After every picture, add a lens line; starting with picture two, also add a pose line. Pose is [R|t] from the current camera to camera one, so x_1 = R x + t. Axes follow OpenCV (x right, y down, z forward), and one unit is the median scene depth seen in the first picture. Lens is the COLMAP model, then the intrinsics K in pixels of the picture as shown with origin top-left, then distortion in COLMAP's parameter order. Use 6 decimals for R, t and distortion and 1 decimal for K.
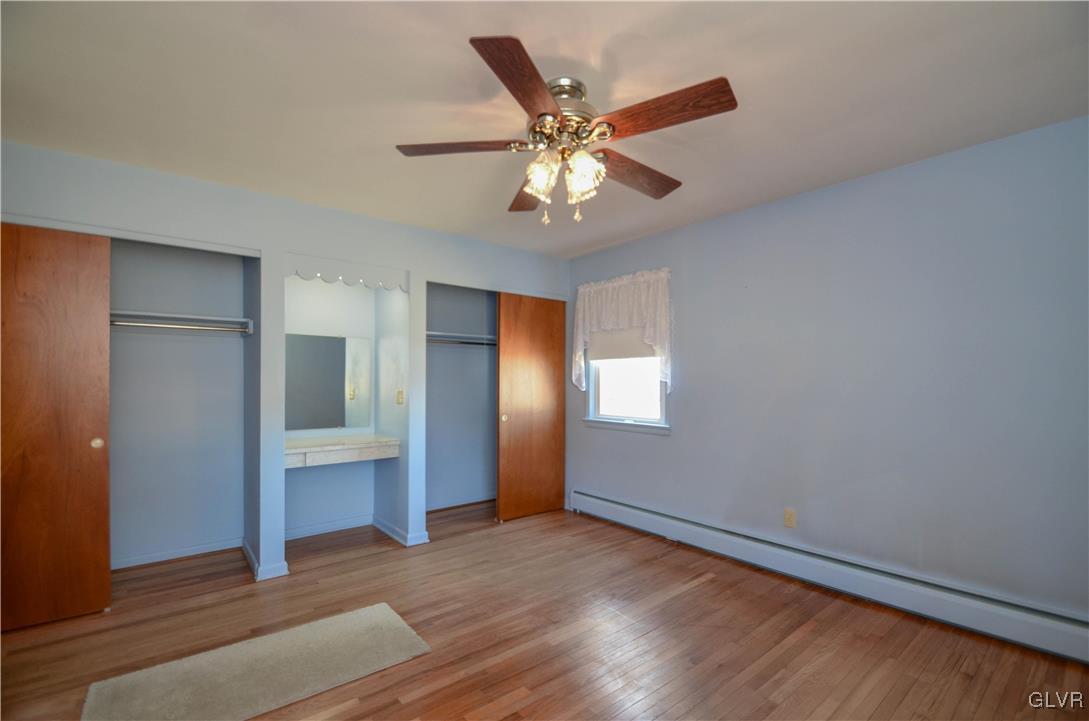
lens RADIAL K [[484.3, 0, 544.8], [0, 484.3, 366.5], [0, 0, 1]] dist [0.007161, -0.007964]
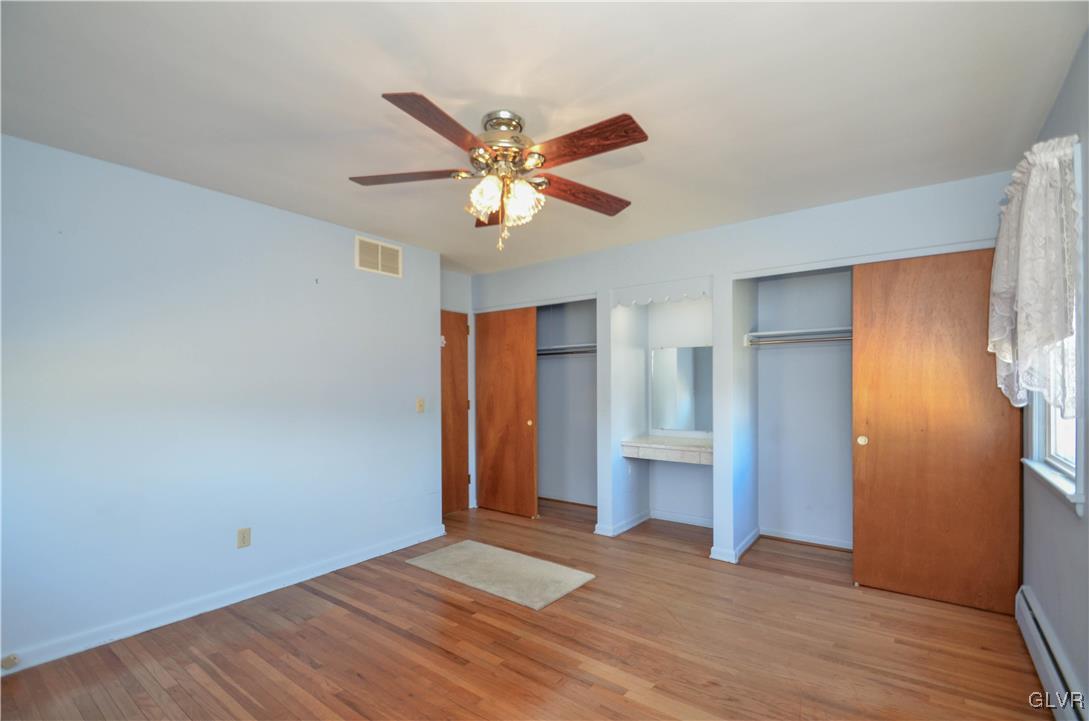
lens RADIAL K [[484.3, 0, 555.6], [0, 484.3, 379.4], [0, 0, 1]] dist [0.007161, -0.007964]
pose [[0.241185, -0.014648, -0.970369, 0.803233], [0.030198, 0.999515, -0.007582, 0.011531], [0.970009, -0.027474, 0.241510, 0.630913]]
